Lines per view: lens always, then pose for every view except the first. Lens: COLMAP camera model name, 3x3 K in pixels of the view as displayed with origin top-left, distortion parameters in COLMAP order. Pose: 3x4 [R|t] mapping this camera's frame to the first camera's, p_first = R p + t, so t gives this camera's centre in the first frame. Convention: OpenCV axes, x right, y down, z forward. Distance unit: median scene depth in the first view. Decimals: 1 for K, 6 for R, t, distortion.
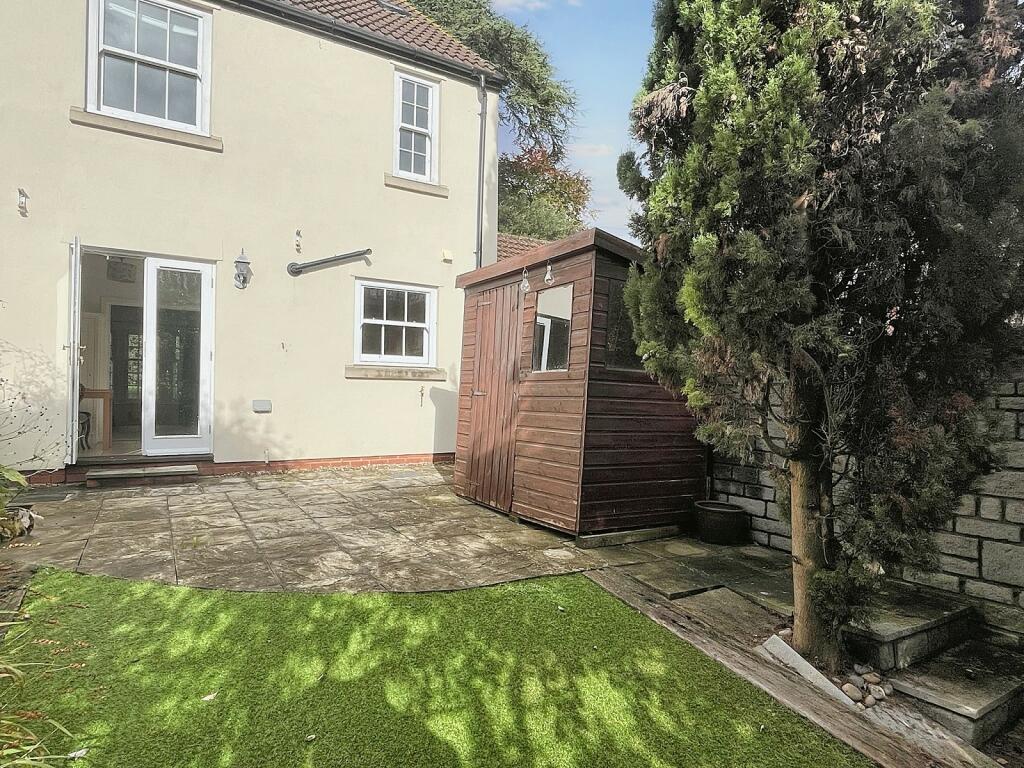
lens RADIAL K [[590.3, 0, 515.0], [0, 590.3, 391.9], [0, 0, 1]] dist [-0.003324, -0.002110]
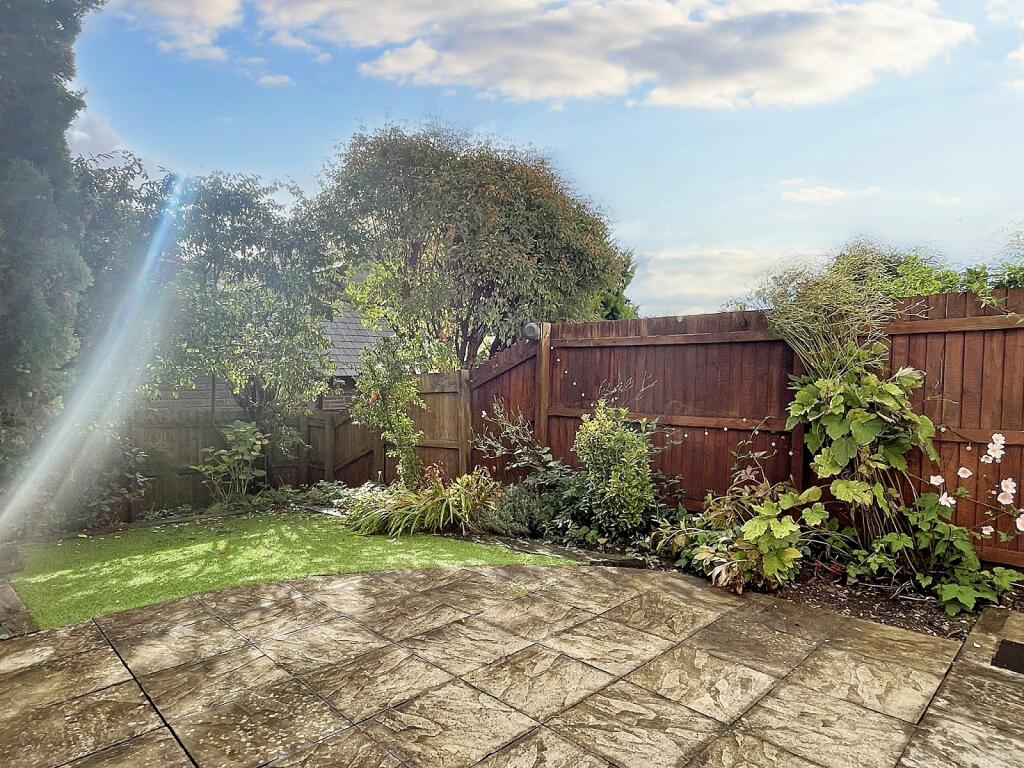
lens RADIAL K [[590.3, 0, 515.0], [0, 590.3, 391.9], [0, 0, 1]] dist [-0.003324, -0.002110]
pose [[-0.975279, -0.022836, -0.219792, -0.333671], [-0.029242, 0.999236, 0.025937, -0.069569], [0.219032, 0.031723, -0.975202, 1.845975]]
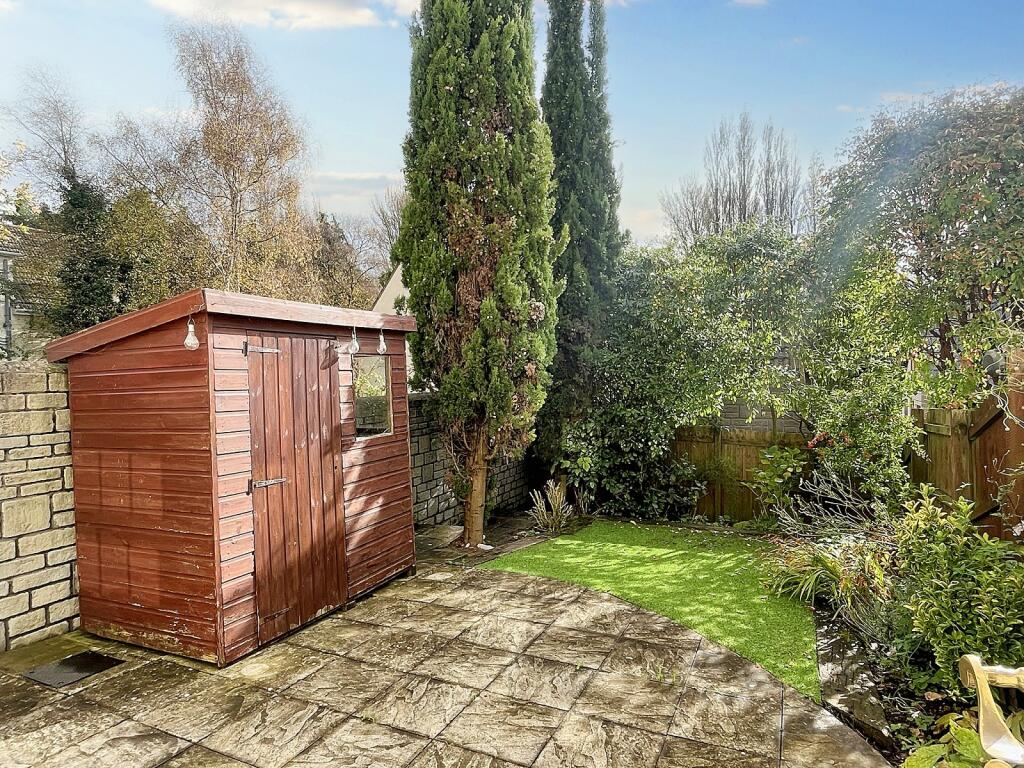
lens RADIAL K [[590.3, 0, 515.0], [0, 590.3, 391.9], [0, 0, 1]] dist [-0.003324, -0.002110]
pose [[-0.550402, -0.034159, 0.834201, -1.107327], [0.005152, 0.999005, 0.044306, -0.185416], [-0.834884, 0.028684, -0.549678, 1.613664]]
